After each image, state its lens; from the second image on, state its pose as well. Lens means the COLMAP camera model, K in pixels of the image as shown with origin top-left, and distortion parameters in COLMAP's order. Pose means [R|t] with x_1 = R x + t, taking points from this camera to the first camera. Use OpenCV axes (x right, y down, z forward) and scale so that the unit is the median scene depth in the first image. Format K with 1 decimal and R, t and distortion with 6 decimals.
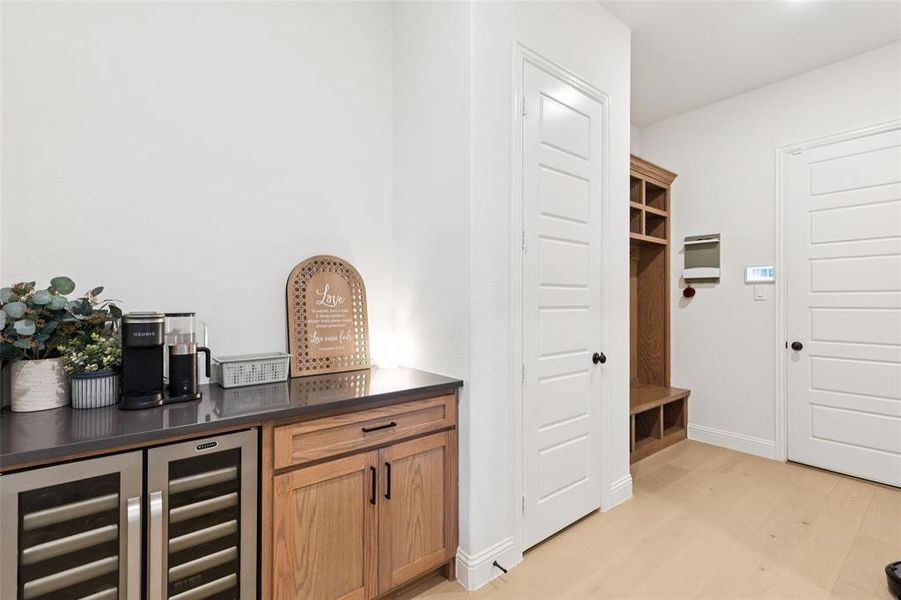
lens RADIAL K [[415.3, 0, 470.5], [0, 415.3, 300.5], [0, 0, 1]] dist [0.004165, 0.002826]
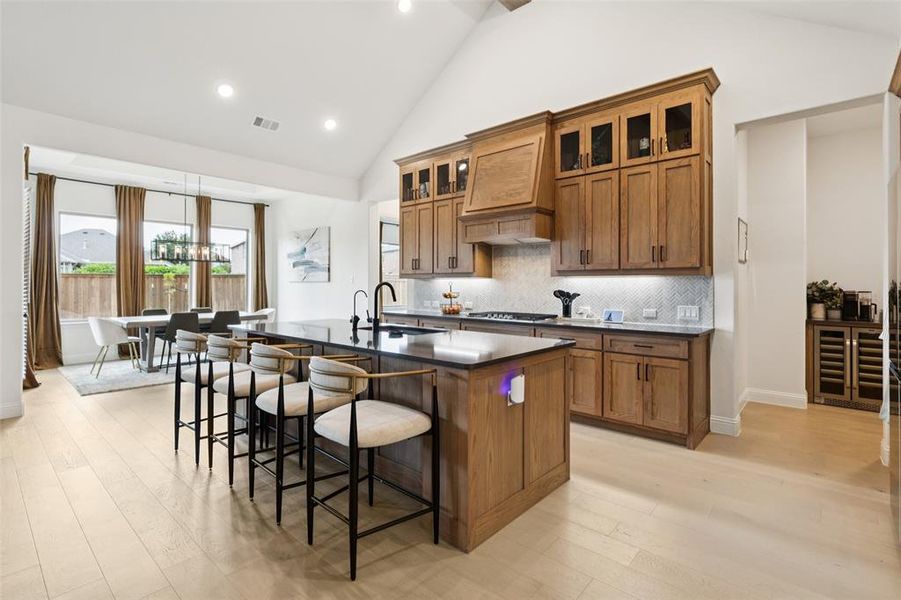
lens RADIAL K [[415.3, 0, 454.8], [0, 415.3, 285.0], [0, 0, 1]] dist [0.004165, 0.002826]
pose [[0.144793, 0.003227, -0.989457, 2.001188], [0.002561, 0.999990, 0.003636, -0.034639], [0.989459, -0.003061, 0.144783, -2.537408]]
